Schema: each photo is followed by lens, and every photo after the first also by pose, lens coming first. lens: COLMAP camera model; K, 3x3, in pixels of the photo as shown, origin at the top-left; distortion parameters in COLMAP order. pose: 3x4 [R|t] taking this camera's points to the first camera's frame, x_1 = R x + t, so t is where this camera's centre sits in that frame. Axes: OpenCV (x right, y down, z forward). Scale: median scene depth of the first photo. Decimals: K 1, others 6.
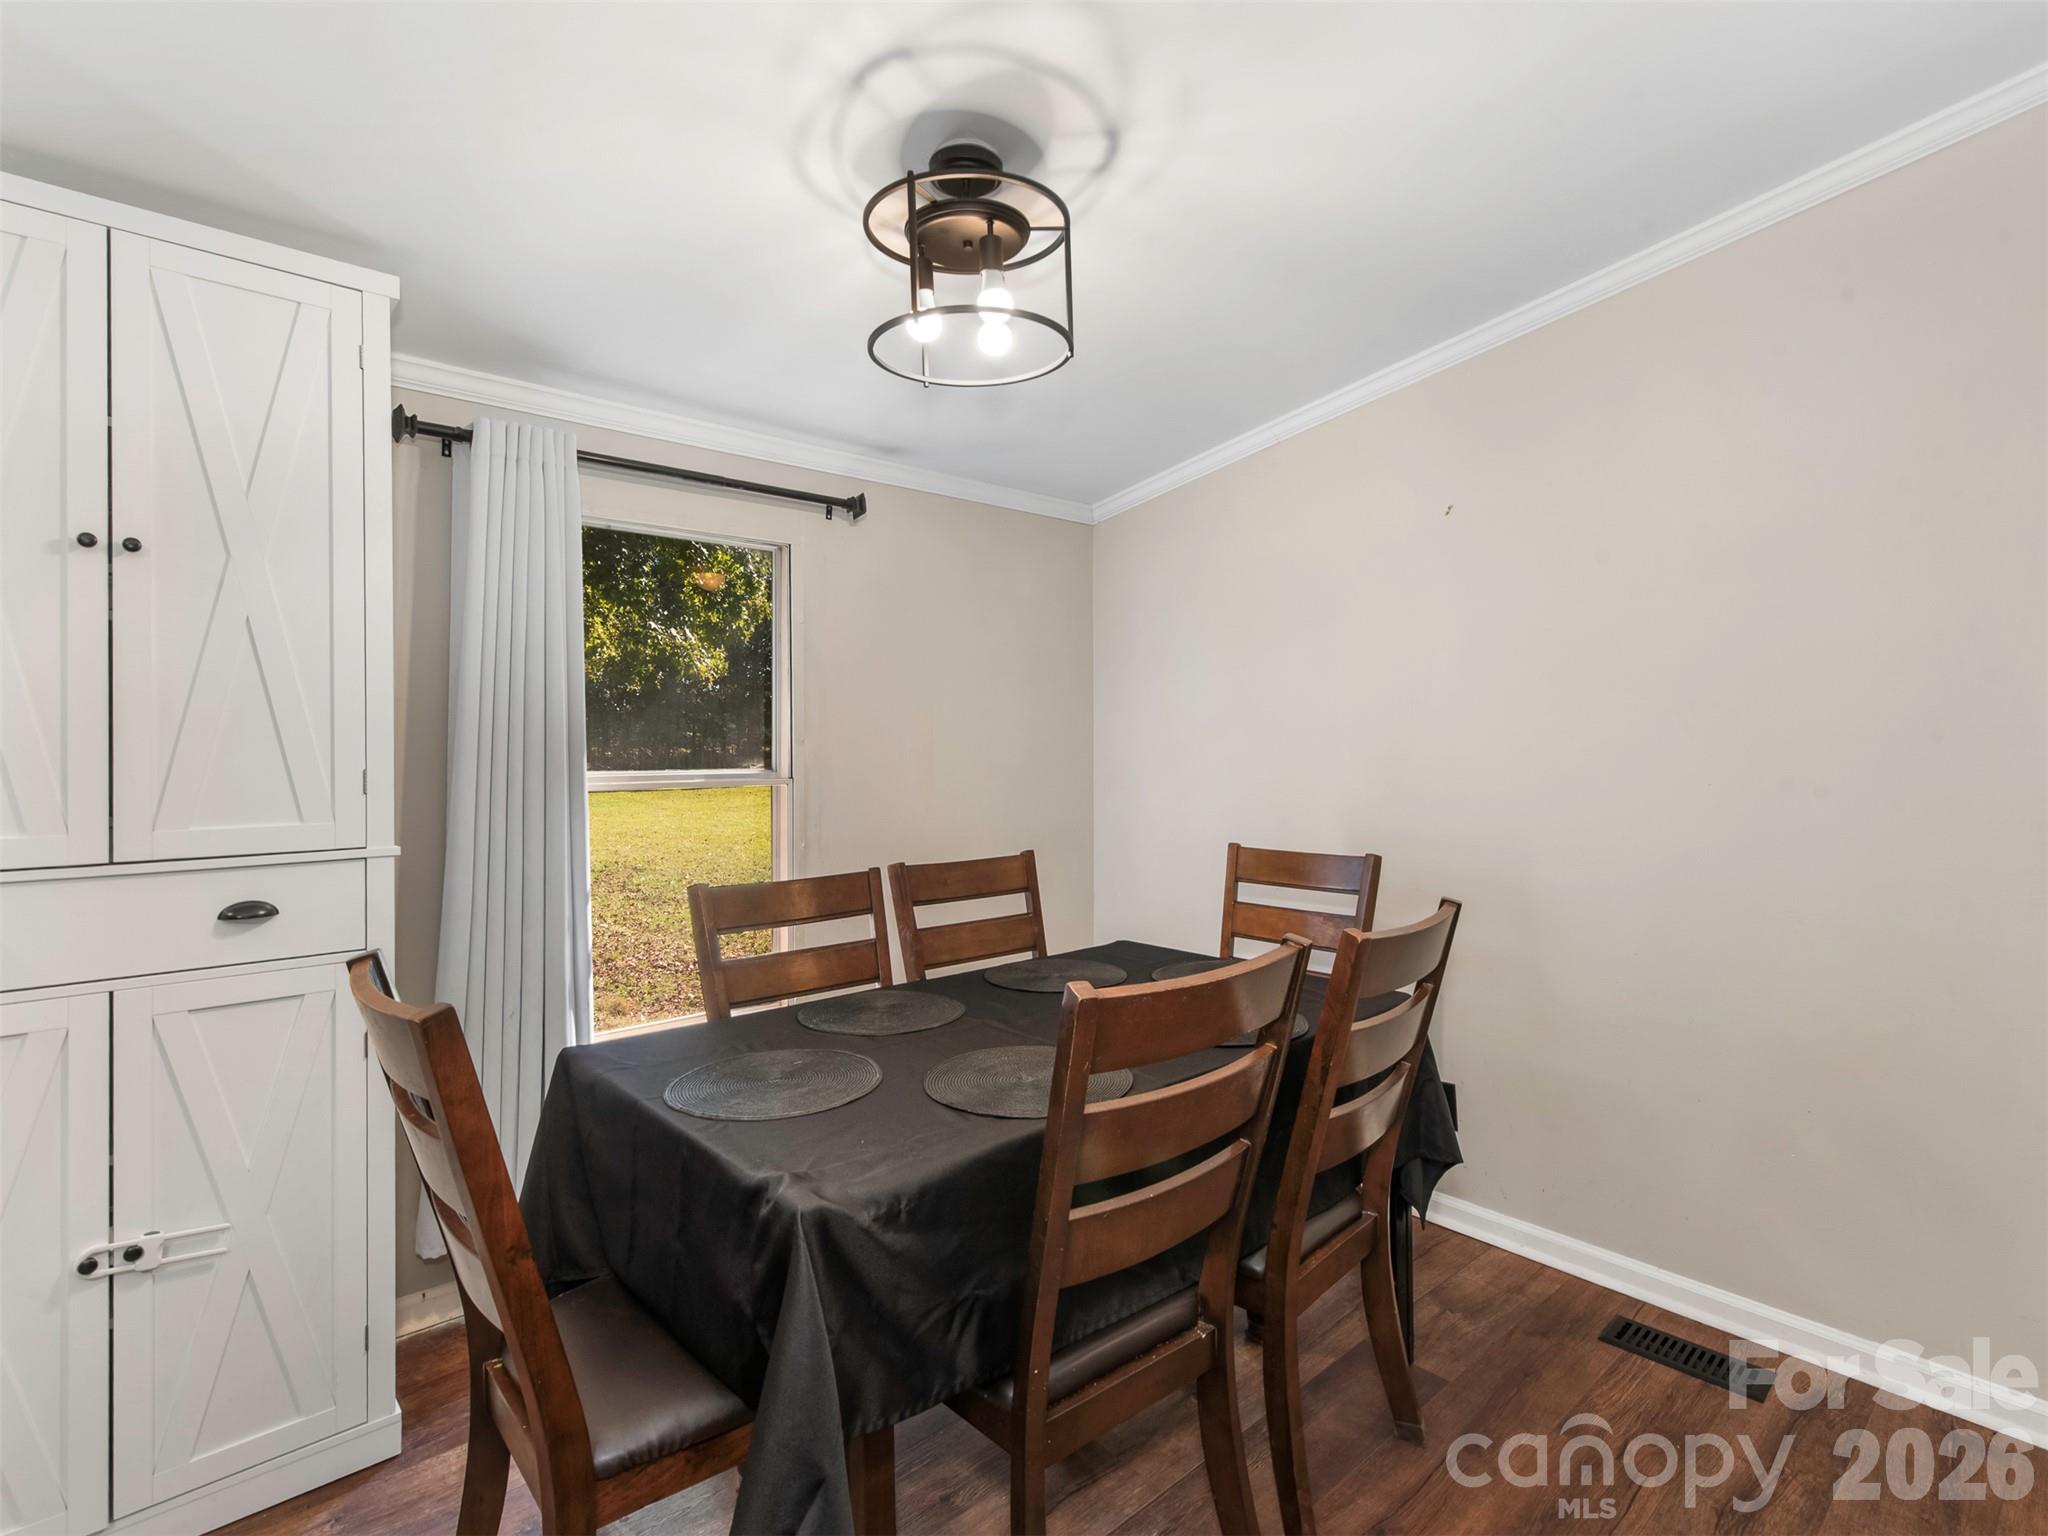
lens RADIAL K [[957.8, 0, 1015.9], [0, 957.8, 755.2], [0, 0, 1]] dist [0.009995, -0.001448]
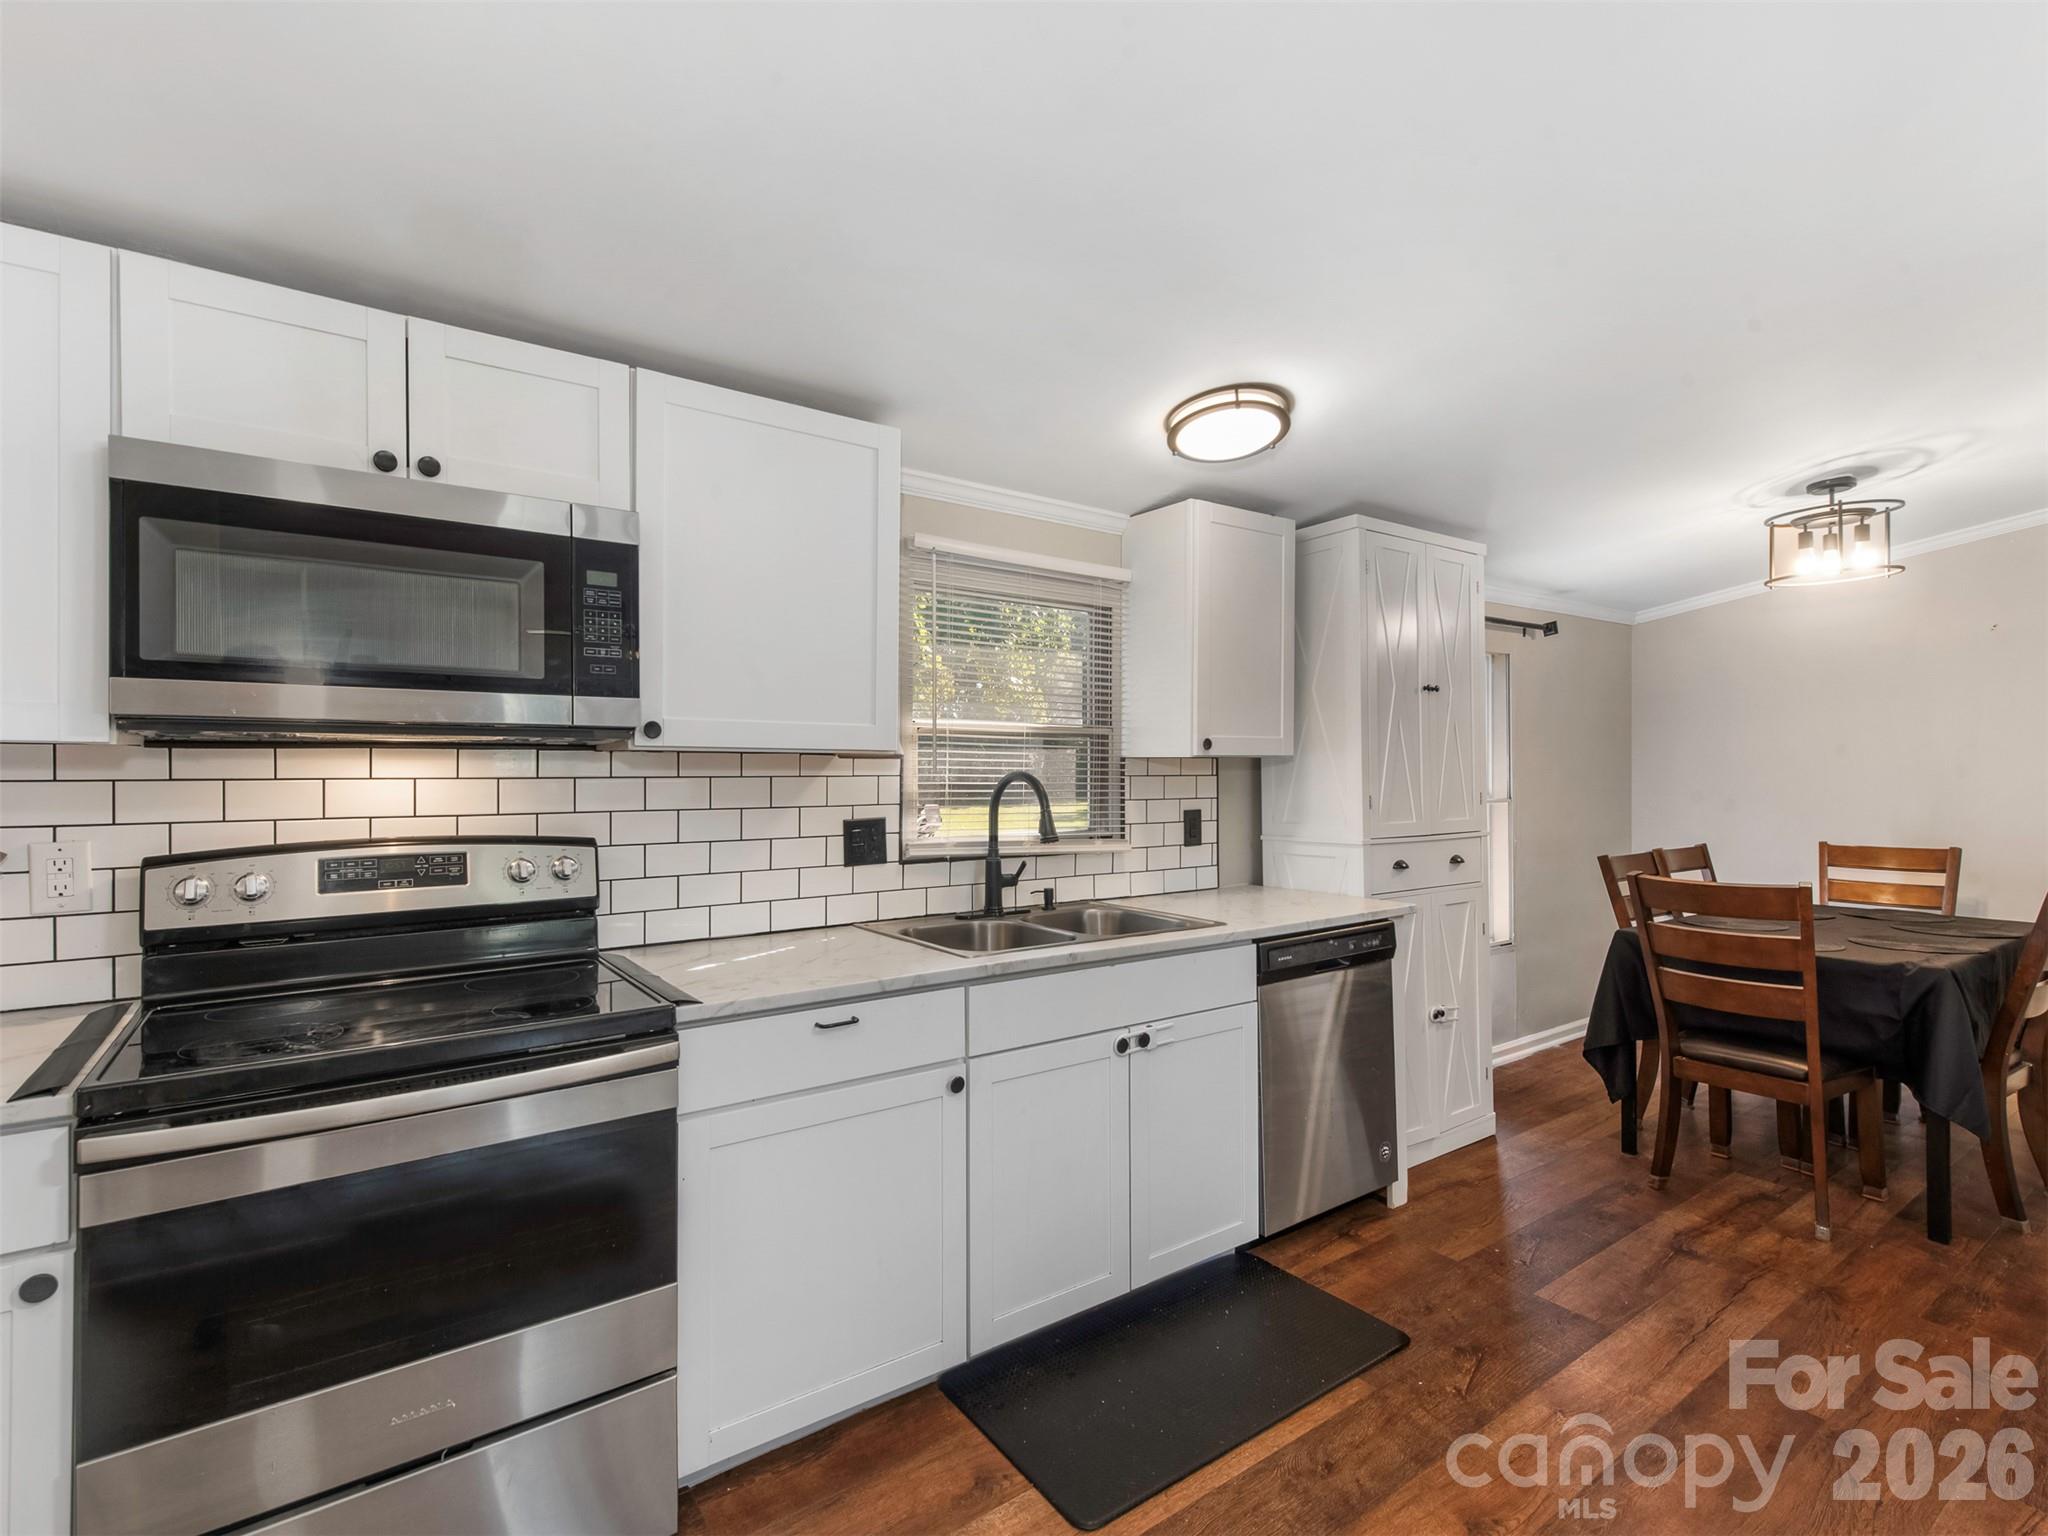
lens RADIAL K [[957.8, 0, 979.0], [0, 957.8, 765.6], [0, 0, 1]] dist [0.009995, -0.001448]
pose [[0.995172, 0.007769, -0.097834, -1.156115], [-0.007987, 0.999966, -0.001835, -0.022135], [0.097817, 0.002608, 0.995201, -0.839252]]
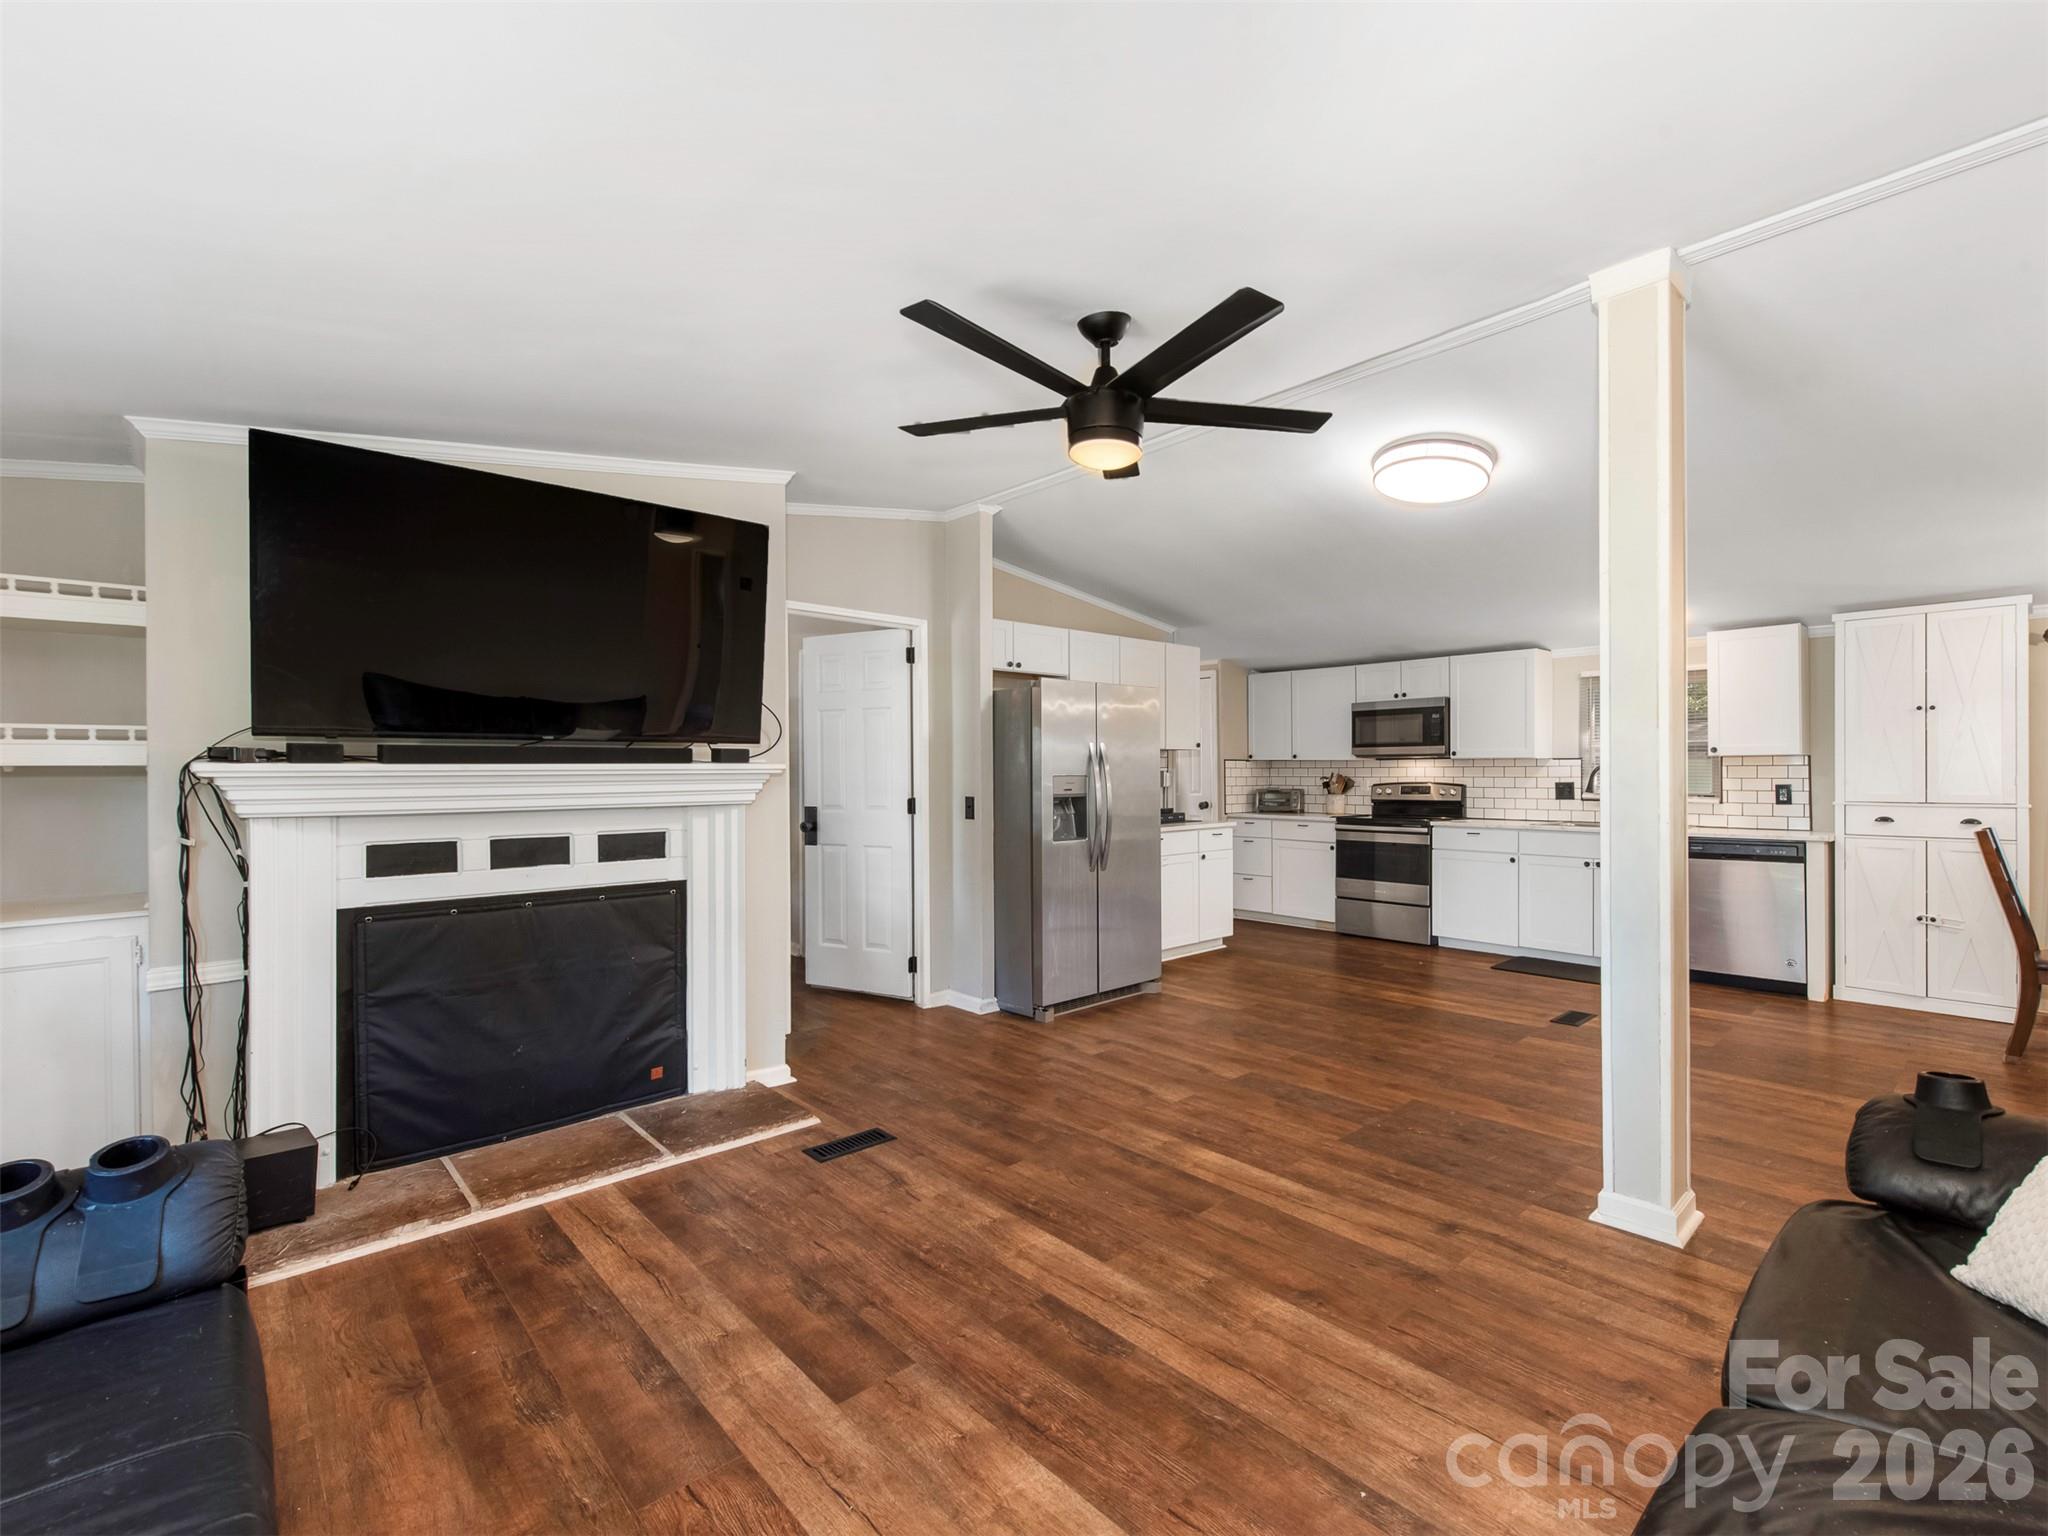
lens RADIAL K [[915.3, 0, 1074.8], [0, 915.3, 768.7], [0, 0, 1]] dist [0.010726, -0.003350]
pose [[0.050431, 0.003861, -0.998720, 1.403253], [0.002763, 0.999988, 0.004005, -0.018824], [0.998724, -0.002961, 0.050419, -1.406955]]
